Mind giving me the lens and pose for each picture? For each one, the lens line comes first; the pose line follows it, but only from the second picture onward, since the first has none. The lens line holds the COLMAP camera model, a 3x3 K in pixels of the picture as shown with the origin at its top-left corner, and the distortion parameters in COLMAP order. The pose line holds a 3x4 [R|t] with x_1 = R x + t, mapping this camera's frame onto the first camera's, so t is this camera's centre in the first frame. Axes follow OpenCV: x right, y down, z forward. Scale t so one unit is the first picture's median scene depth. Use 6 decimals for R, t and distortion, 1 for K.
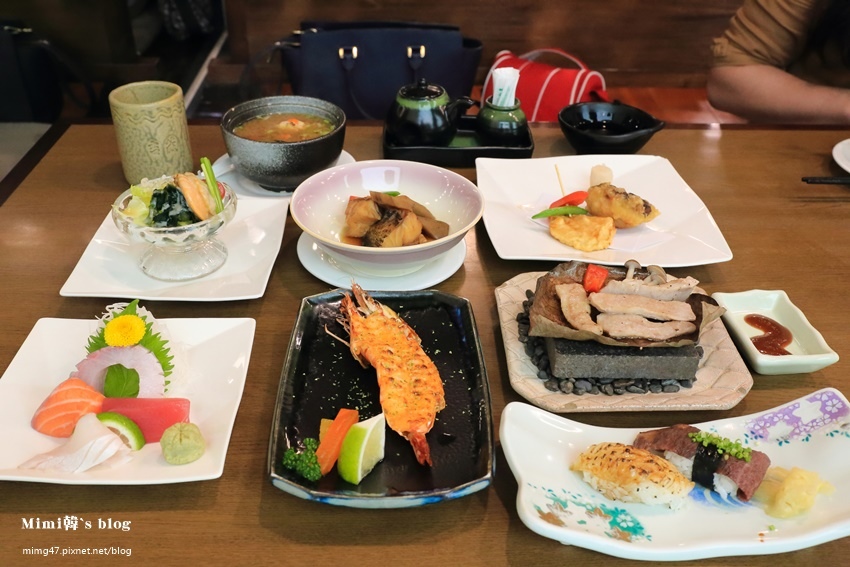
lens RADIAL K [[870.6, 0, 425.0], [0, 870.6, 283.5], [0, 0, 1]] dist [-0.005392, 0.041689]
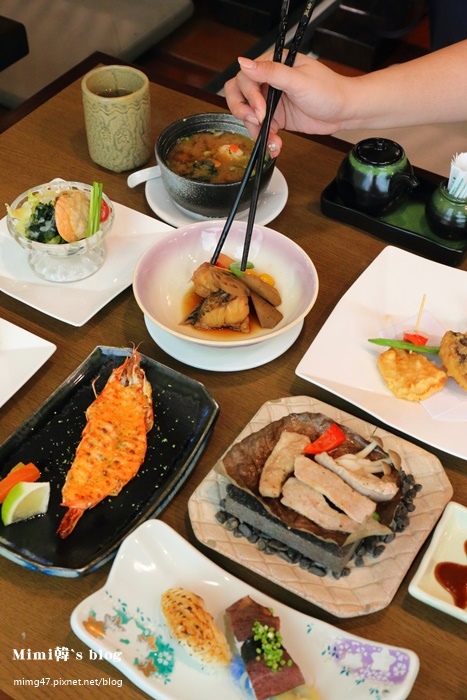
lens RADIAL K [[1027.3, 0, 233.5], [0, 1027.3, 350.0], [0, 0, 1]] dist [0.107803, -0.005465]
pose [[0.826498, 0.403513, -0.392529, 0.637536], [-0.297357, 0.905002, 0.304219, -0.520284], [0.477996, -0.134715, 0.867970, -0.115908]]
